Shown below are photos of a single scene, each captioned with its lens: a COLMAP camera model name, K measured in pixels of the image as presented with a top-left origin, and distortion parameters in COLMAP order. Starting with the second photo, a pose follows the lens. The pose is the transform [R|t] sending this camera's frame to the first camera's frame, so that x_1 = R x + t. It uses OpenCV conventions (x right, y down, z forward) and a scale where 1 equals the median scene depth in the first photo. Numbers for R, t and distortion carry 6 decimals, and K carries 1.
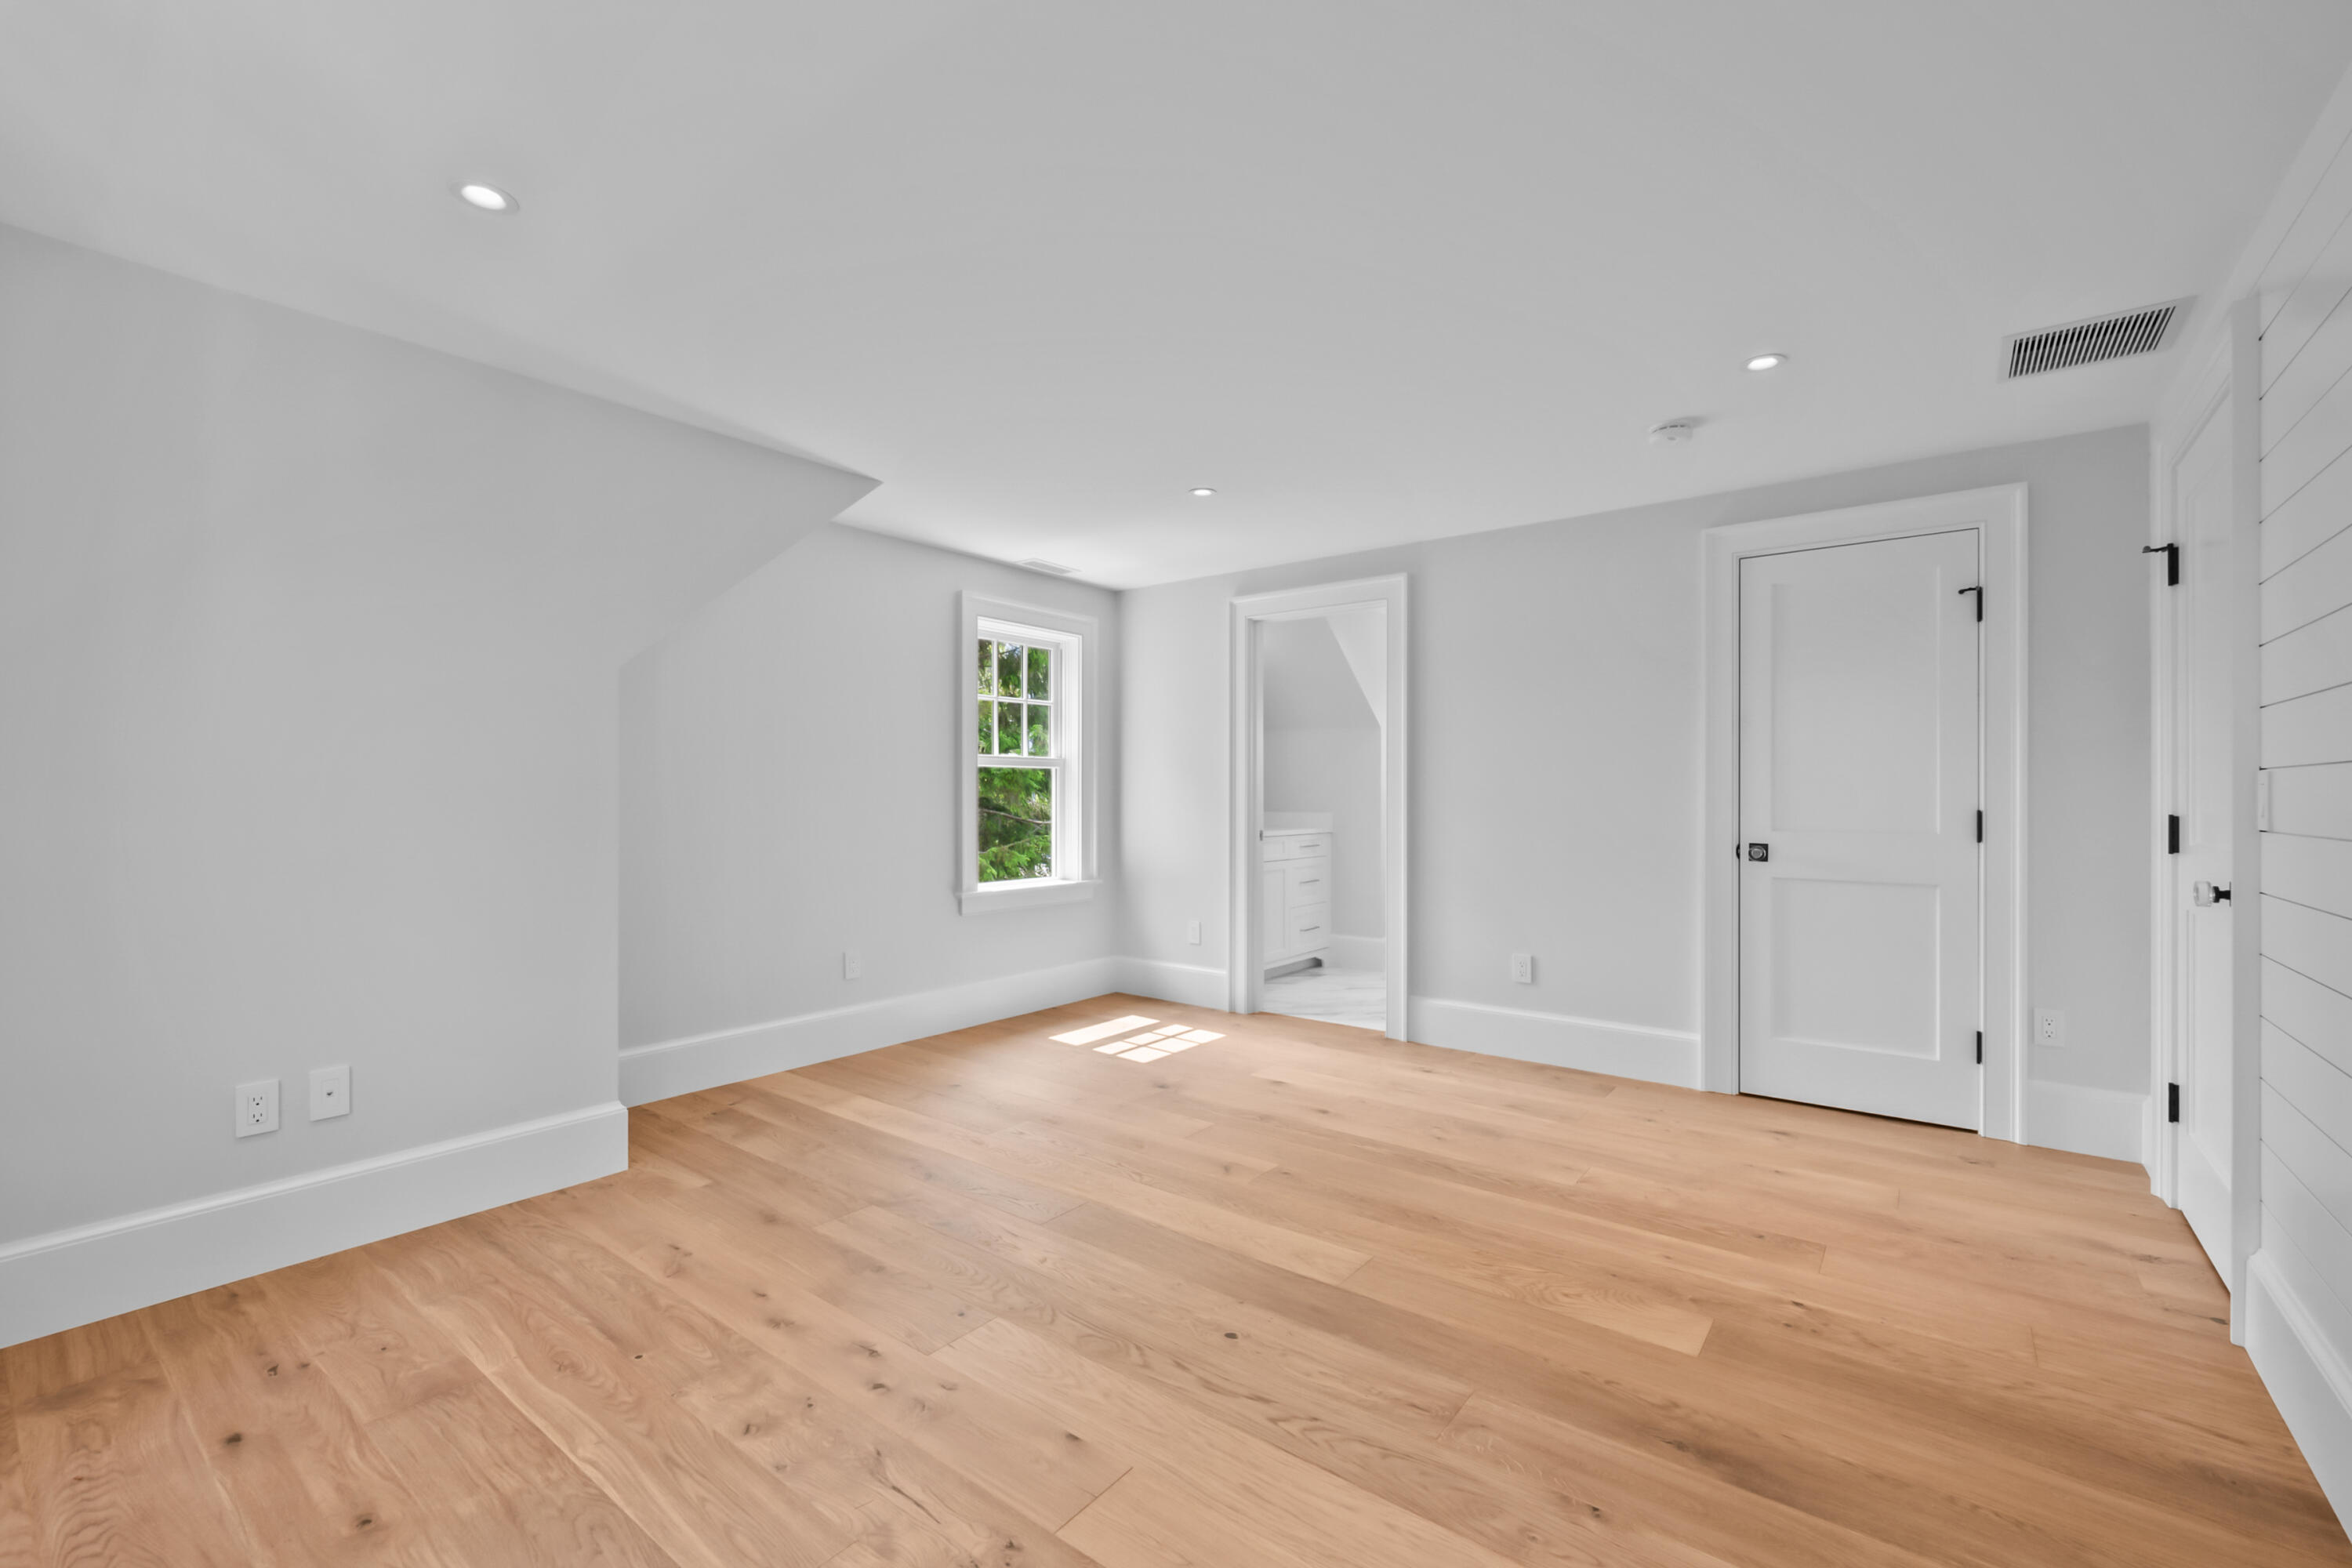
lens RADIAL K [[988.4, 0, 1180.8], [0, 988.4, 788.9], [0, 0, 1]] dist [0.001084, 0.000400]
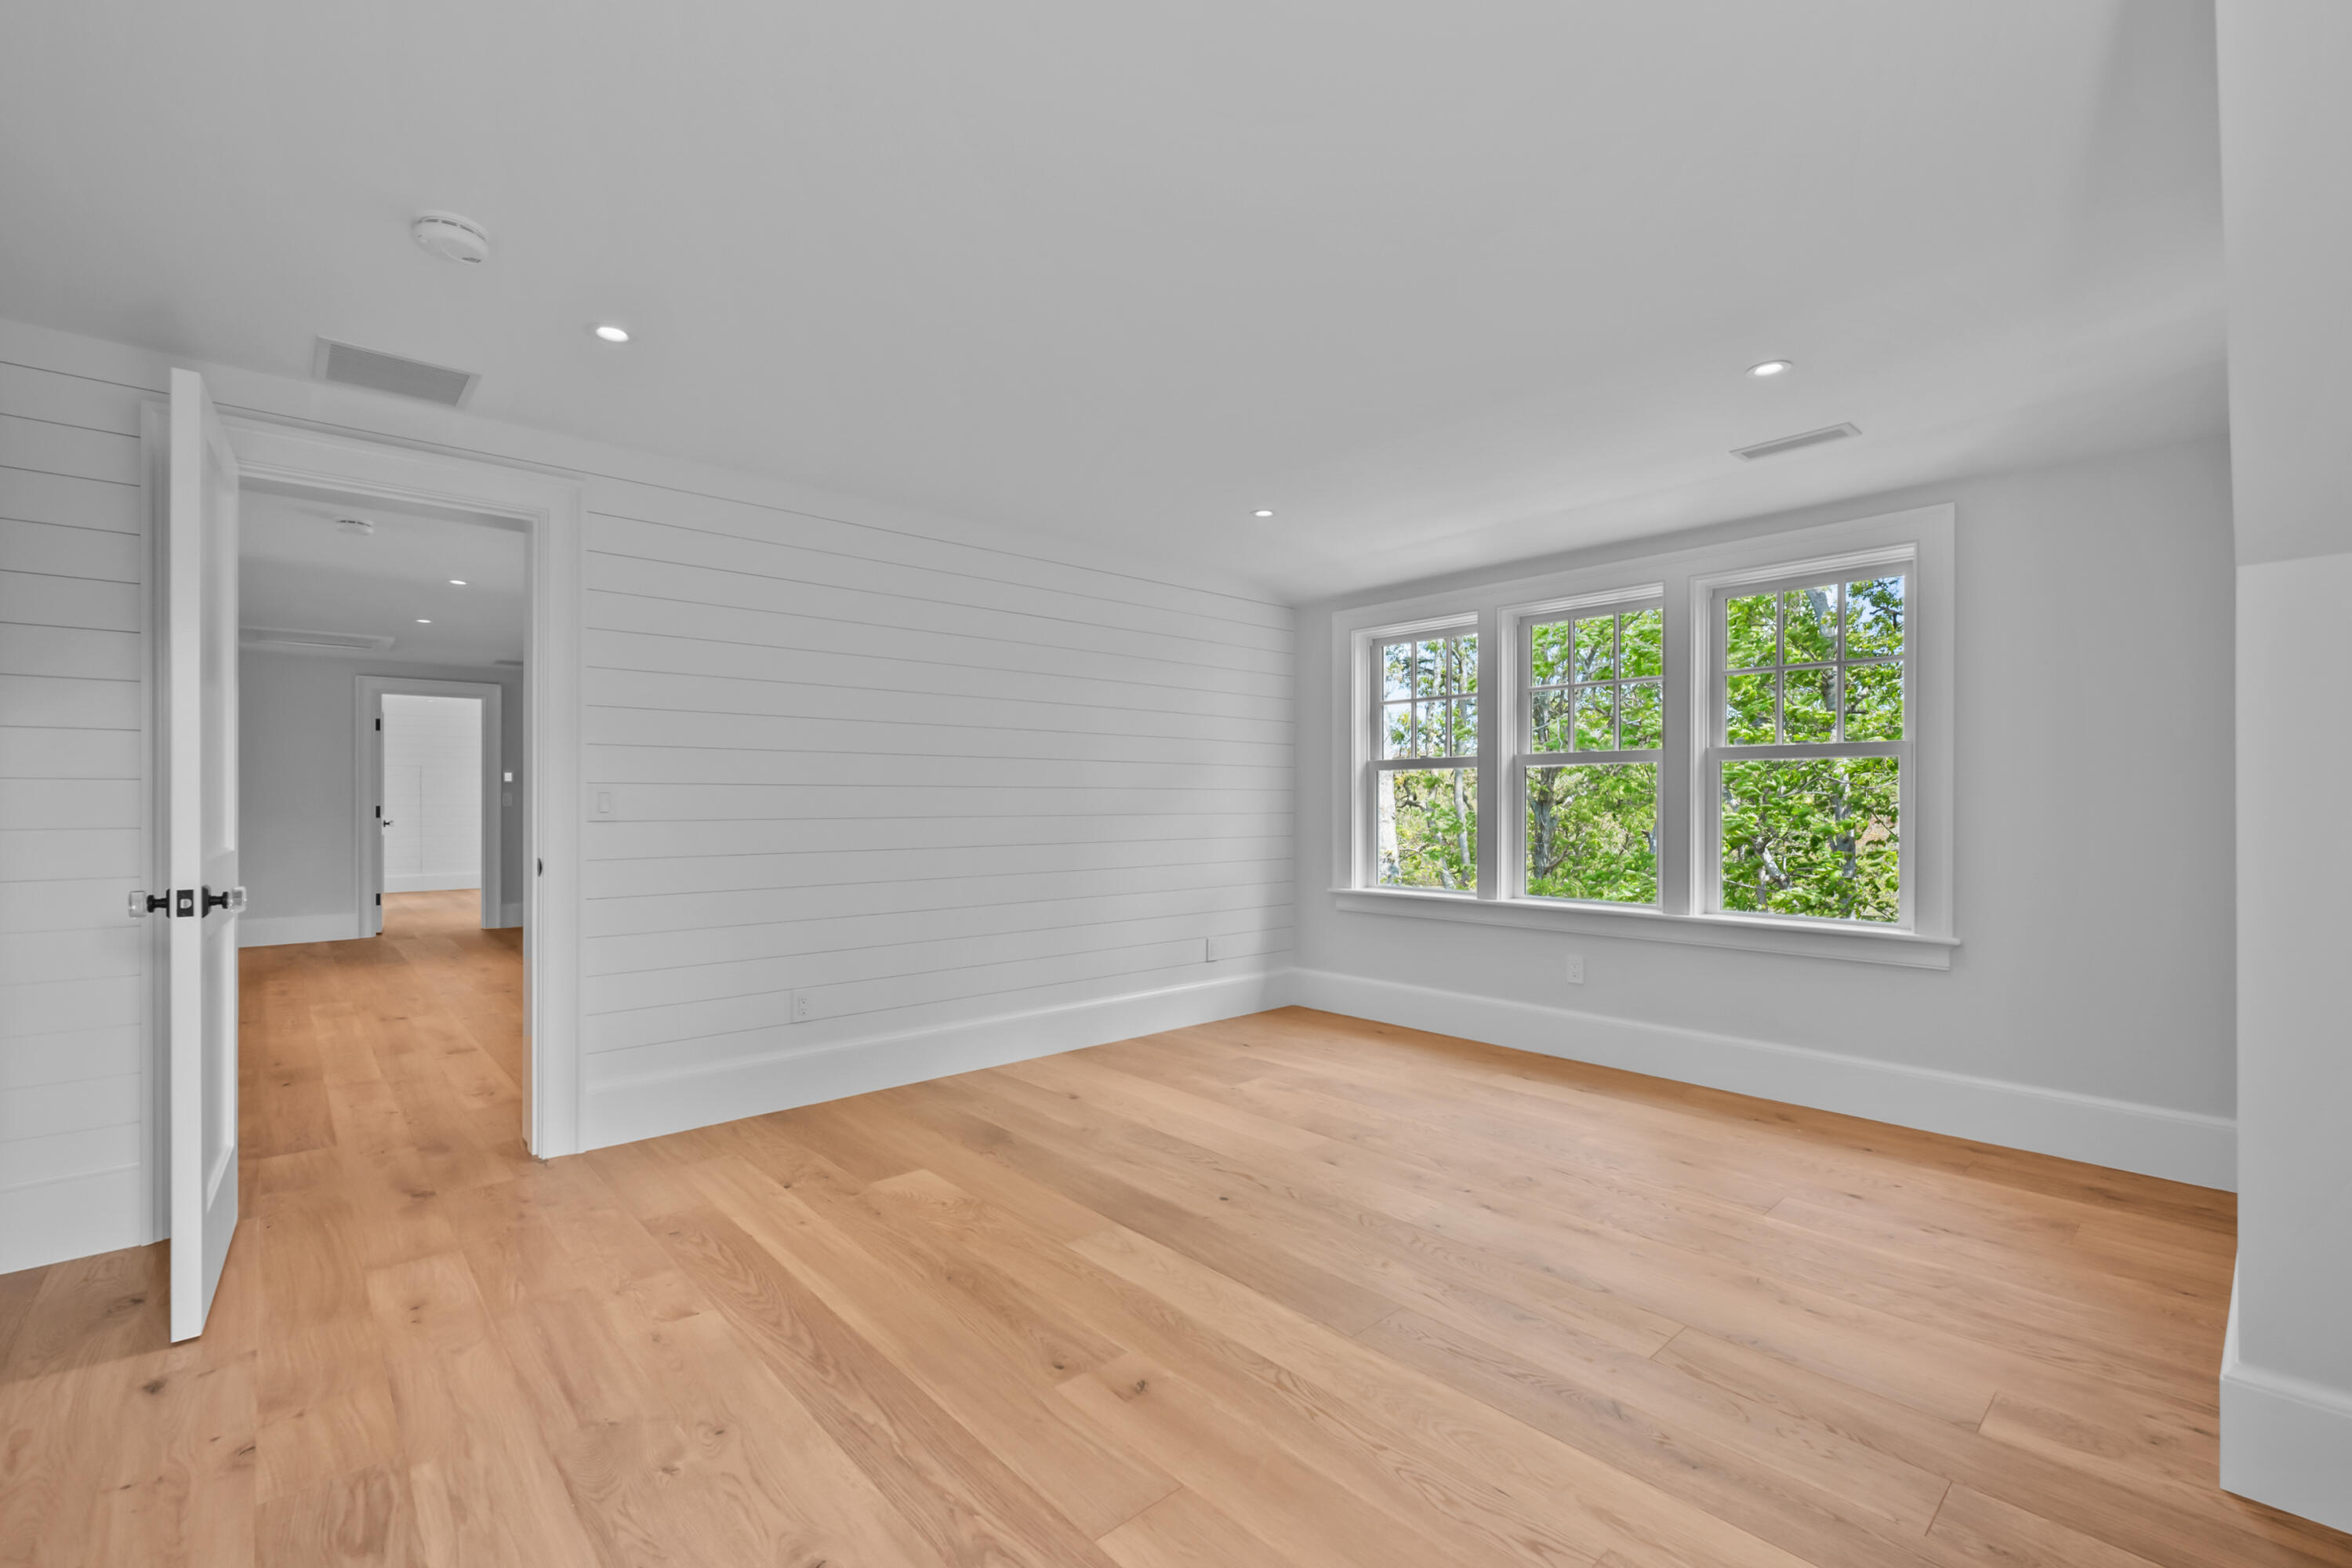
lens RADIAL K [[988.4, 0, 1194.0], [0, 988.4, 797.0], [0, 0, 1]] dist [0.001084, 0.000400]
pose [[-0.986278, 0.001314, 0.165088, -0.109760], [-0.000496, 0.999940, -0.010926, 0.015693], [-0.165093, -0.010858, -0.986218, 1.939620]]
